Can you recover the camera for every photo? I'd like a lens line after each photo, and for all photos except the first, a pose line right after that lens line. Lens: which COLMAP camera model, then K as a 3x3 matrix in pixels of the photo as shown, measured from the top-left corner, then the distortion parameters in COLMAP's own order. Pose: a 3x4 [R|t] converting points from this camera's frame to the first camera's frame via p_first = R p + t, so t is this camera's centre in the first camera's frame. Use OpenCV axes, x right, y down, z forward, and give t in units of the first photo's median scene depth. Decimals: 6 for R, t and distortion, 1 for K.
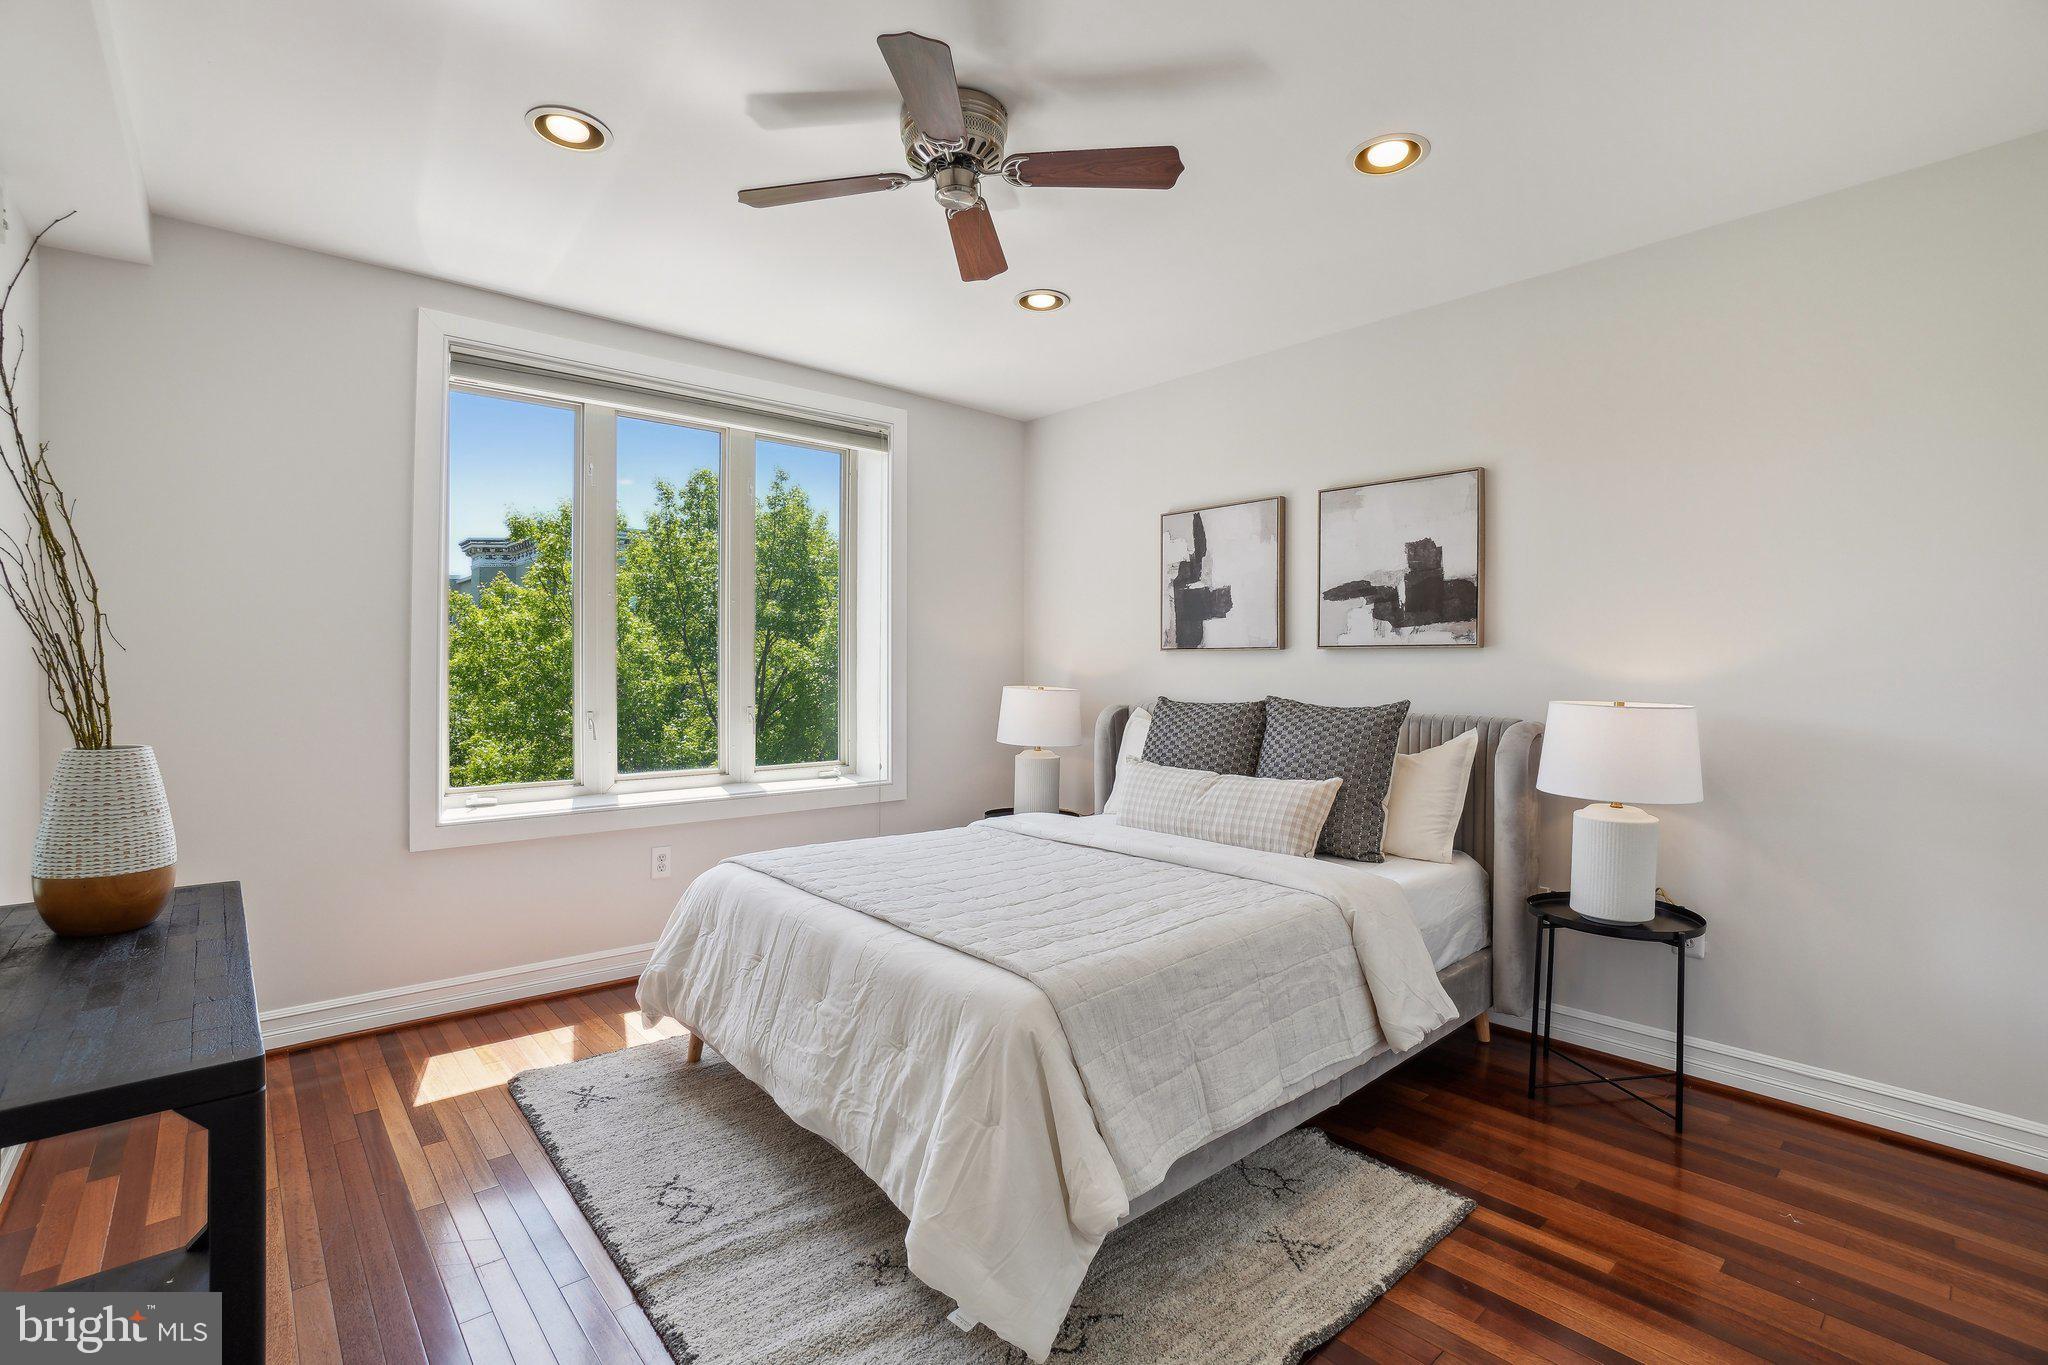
lens RADIAL K [[928.2, 0, 1034.1], [0, 928.2, 662.2], [0, 0, 1]] dist [-0.040149, 0.007517]
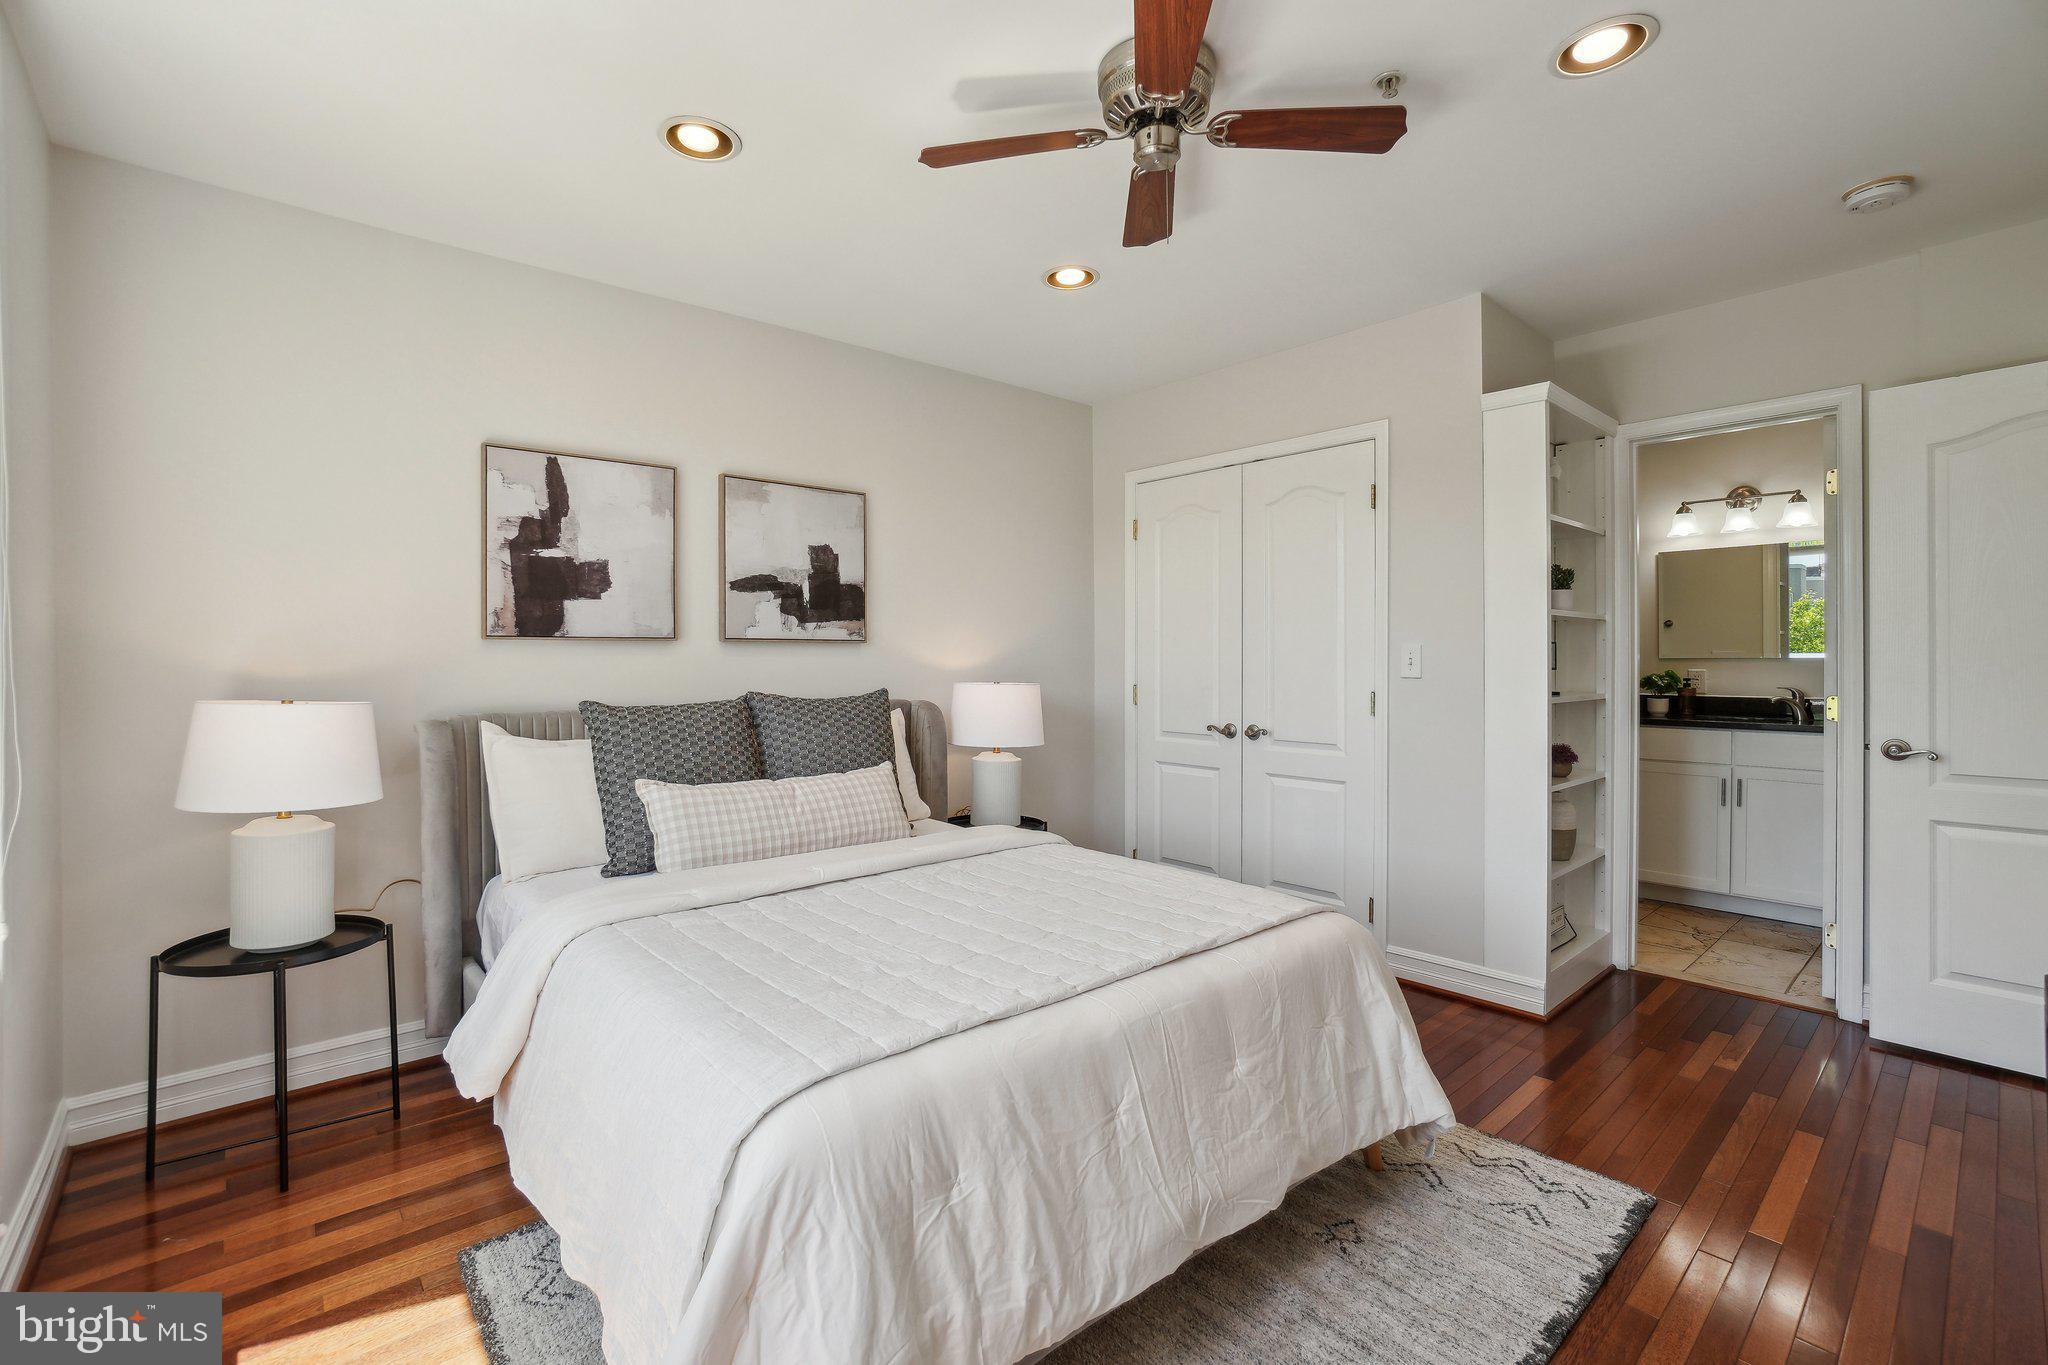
lens RADIAL K [[890.3, 0, 1018.0], [0, 890.3, 650.9], [0, 0, 1]] dist [-0.001561, 0.000272]
pose [[0.047073, 0.005139, 0.998878, -0.612242], [-0.000213, 0.999987, -0.005135, 0.000187], [-0.998891, 0.000029, 0.047074, 0.683650]]
